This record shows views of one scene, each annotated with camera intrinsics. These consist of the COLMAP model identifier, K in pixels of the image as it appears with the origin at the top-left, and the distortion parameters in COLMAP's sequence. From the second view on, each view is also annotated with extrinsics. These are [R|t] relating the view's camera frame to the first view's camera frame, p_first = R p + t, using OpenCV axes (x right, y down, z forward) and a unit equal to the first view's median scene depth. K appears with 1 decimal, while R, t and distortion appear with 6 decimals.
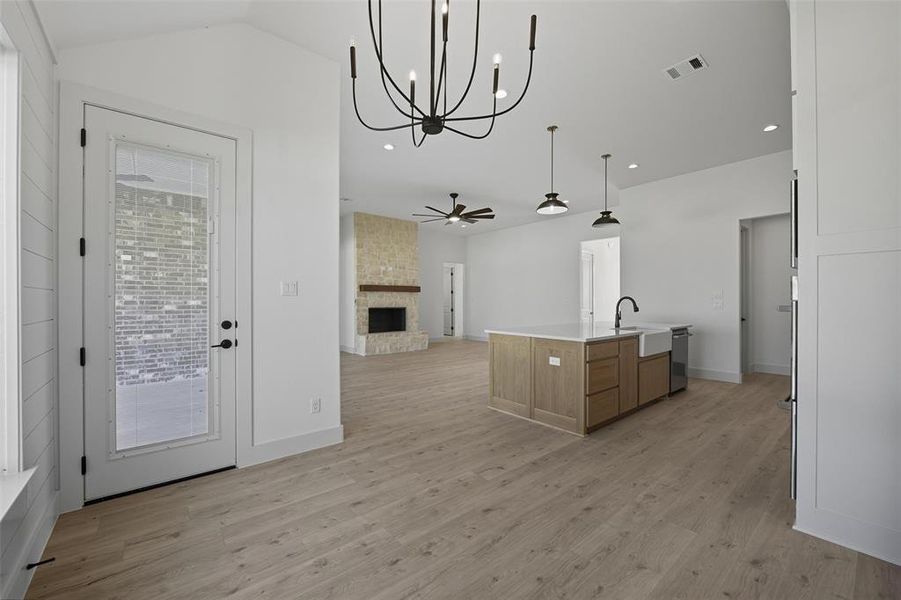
lens RADIAL K [[360.8, 0, 455.0], [0, 360.8, 300.8], [0, 0, 1]] dist [-0.010746, 0.000084]
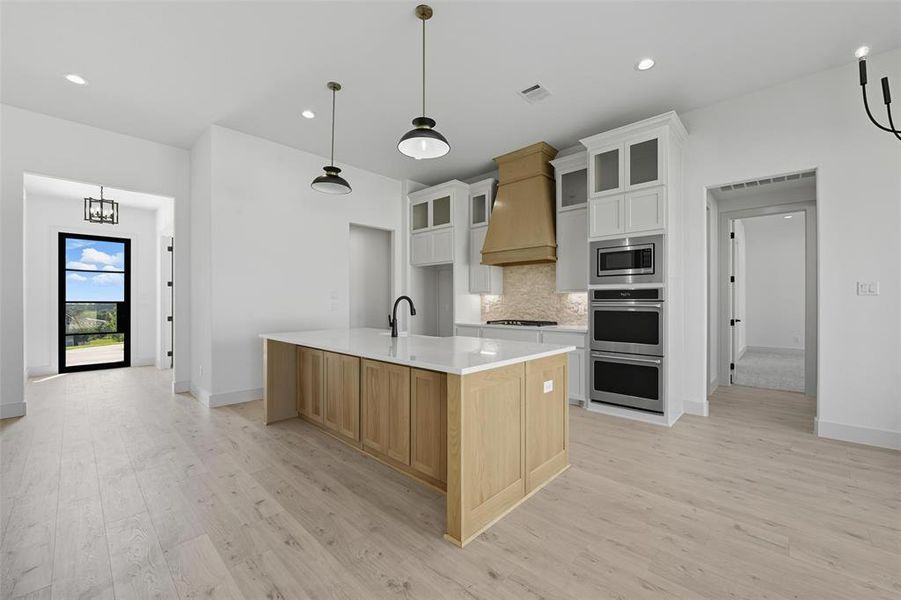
lens RADIAL K [[360.8, 0, 459.1], [0, 360.8, 303.1], [0, 0, 1]] dist [-0.010746, 0.000084]
pose [[-0.126149, -0.001342, 0.992010, -0.226574], [0.000630, 0.999999, 0.001433, 0.002627], [-0.992011, 0.000806, -0.126148, 0.720967]]
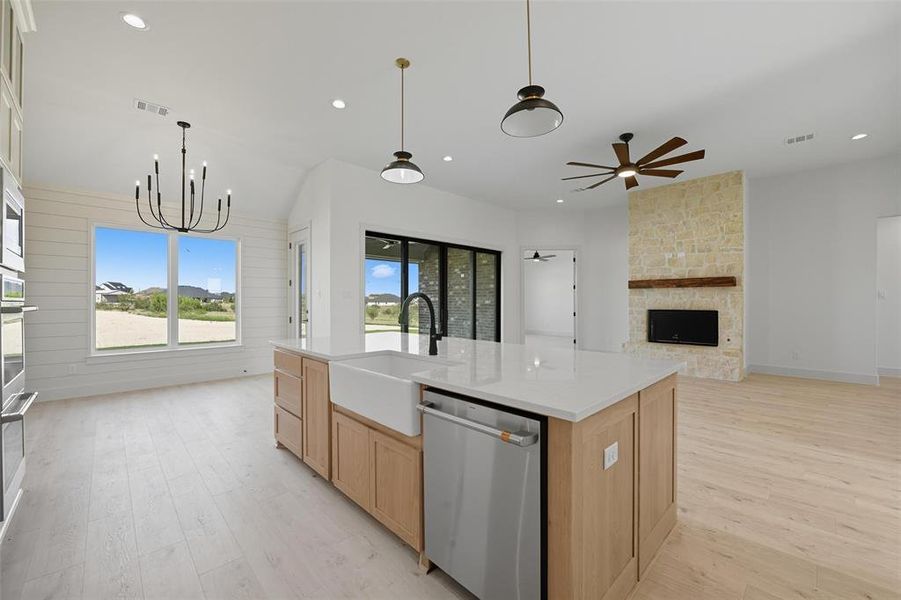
lens RADIAL K [[360.8, 0, 455.0], [0, 360.8, 303.5], [0, 0, 1]] dist [-0.010746, 0.000084]
pose [[0.075615, 0.006421, -0.997116, 0.712785], [0.002419, 0.999975, 0.006623, 0.000943], [0.997134, -0.002913, 0.075598, 0.744309]]
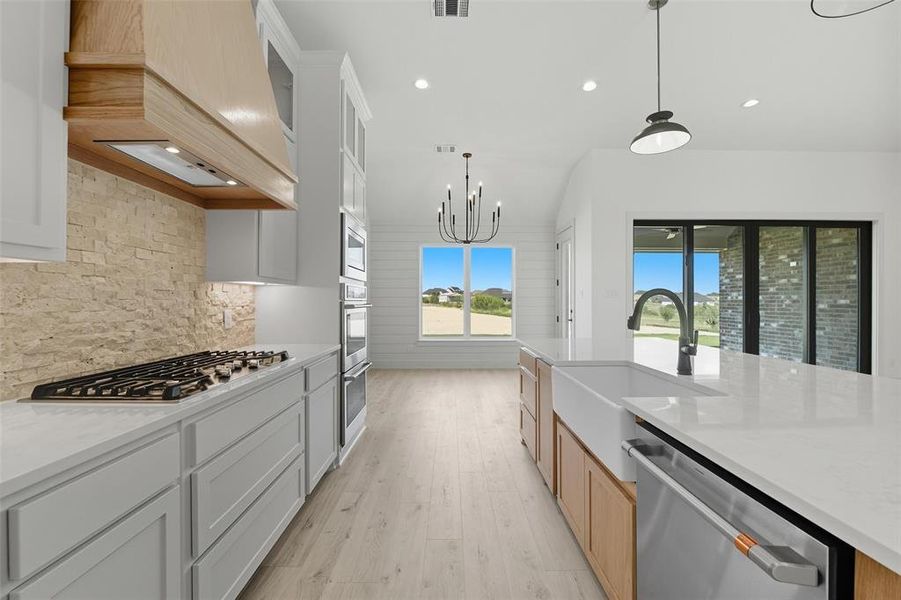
lens RADIAL K [[360.8, 0, 453.5], [0, 360.8, 302.6], [0, 0, 1]] dist [-0.010746, 0.000084]
pose [[-0.635480, 0.004815, -0.772103, 0.656915], [0.003144, 0.999988, 0.003648, 0.001060], [0.772111, -0.000109, -0.635488, 0.787121]]
